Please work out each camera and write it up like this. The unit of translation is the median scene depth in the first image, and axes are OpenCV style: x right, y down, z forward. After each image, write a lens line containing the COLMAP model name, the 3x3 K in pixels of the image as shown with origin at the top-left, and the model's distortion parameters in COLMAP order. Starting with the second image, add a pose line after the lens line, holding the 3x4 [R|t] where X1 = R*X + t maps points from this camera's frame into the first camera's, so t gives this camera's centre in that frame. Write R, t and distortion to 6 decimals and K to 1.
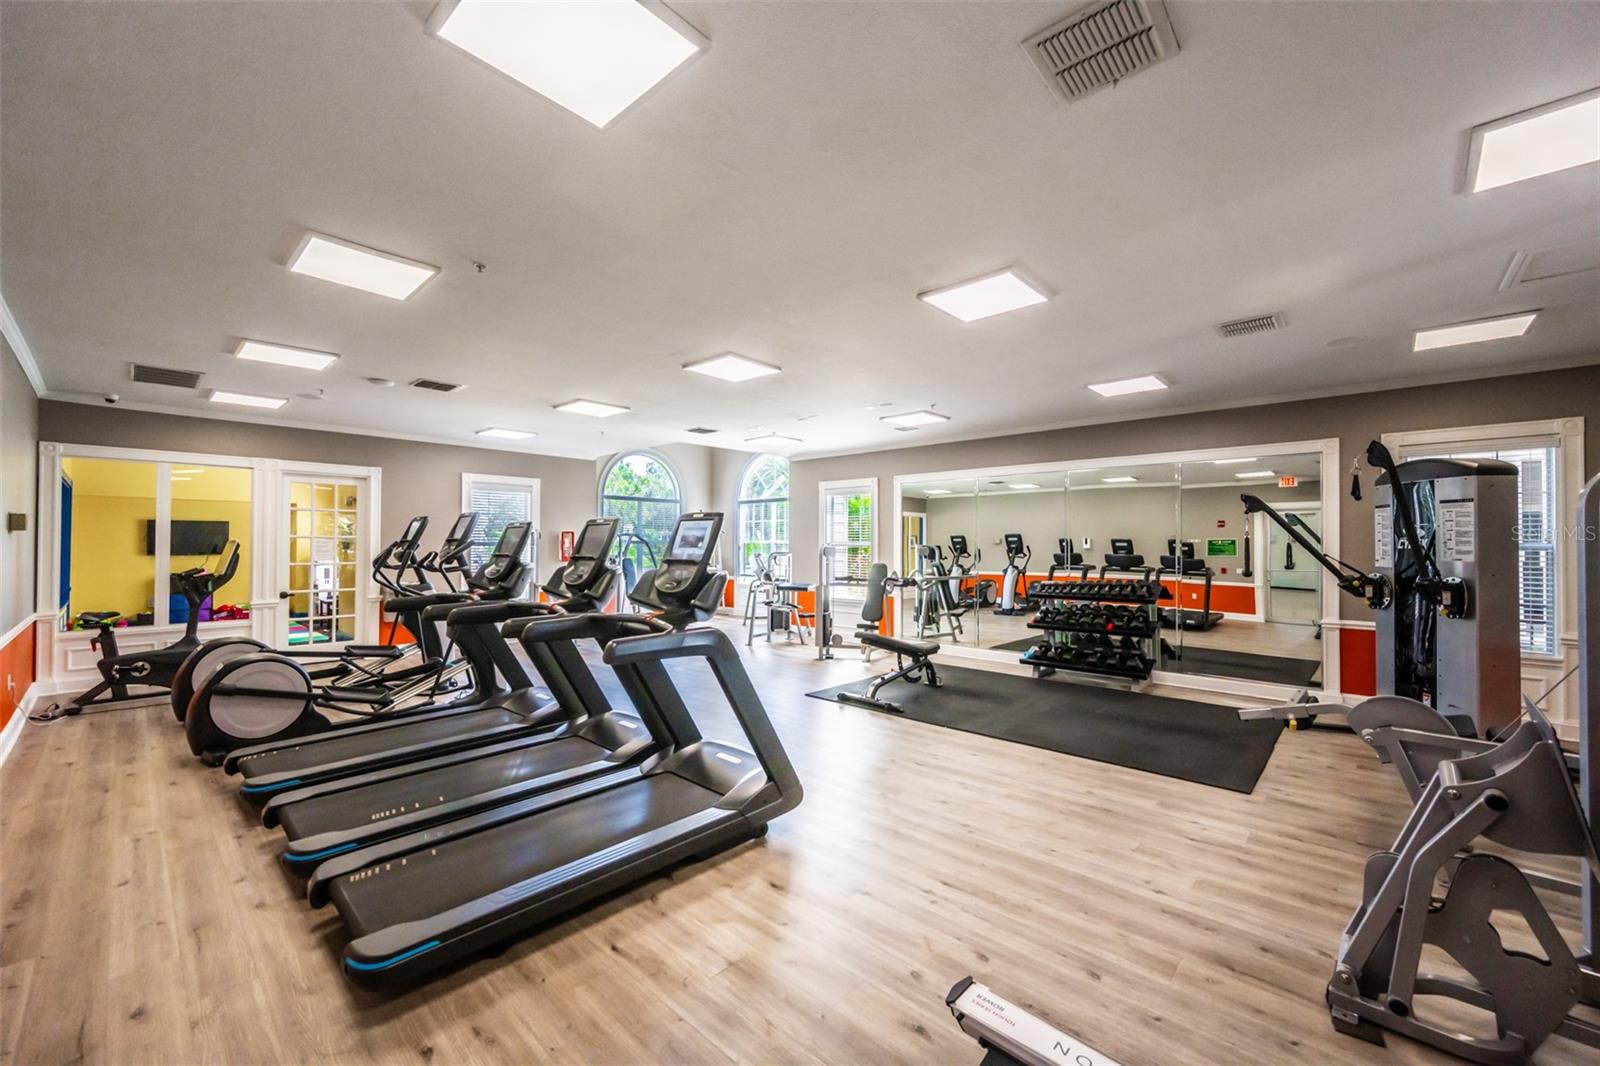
lens RADIAL K [[625.5, 0, 798.9], [0, 625.5, 535.2], [0, 0, 1]] dist [0.000180, 0.000011]
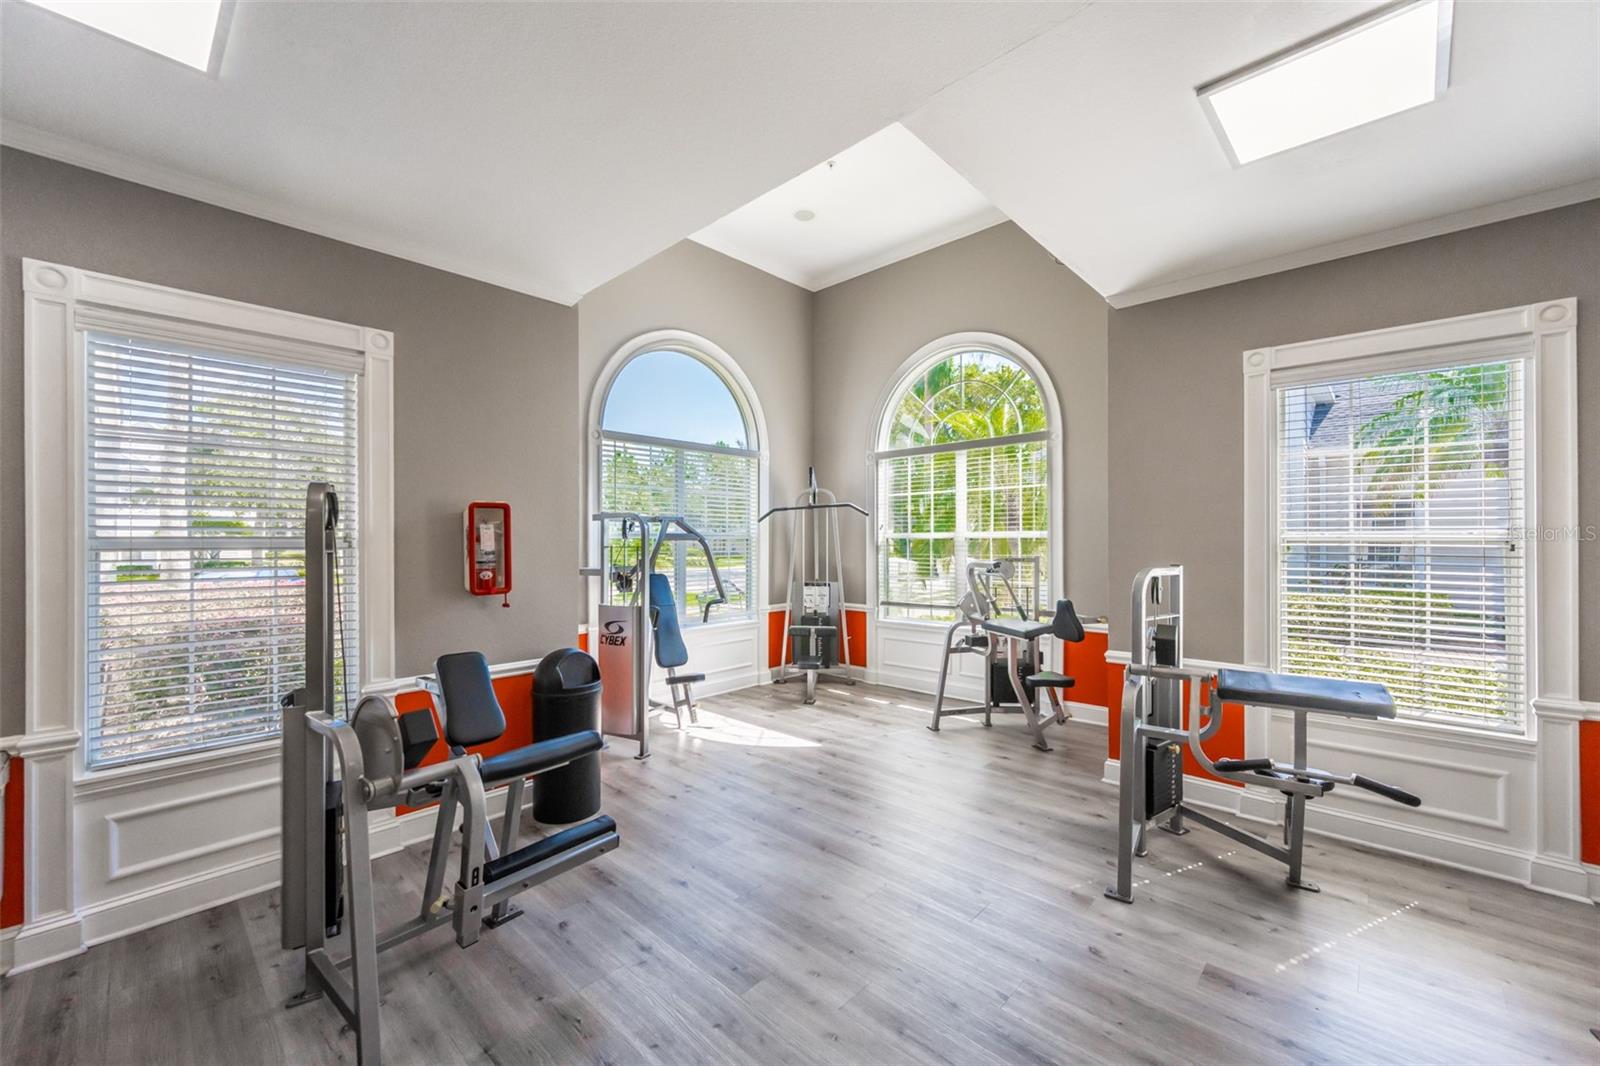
lens RADIAL K [[625.5, 0, 800.8], [0, 625.5, 536.6], [0, 0, 1]] dist [0.000180, 0.000011]
pose [[0.999846, -0.000605, -0.017531, -0.168363], [0.000763, 0.999959, 0.009013, 0.007581], [0.017524, -0.009025, 0.999806, 0.568983]]
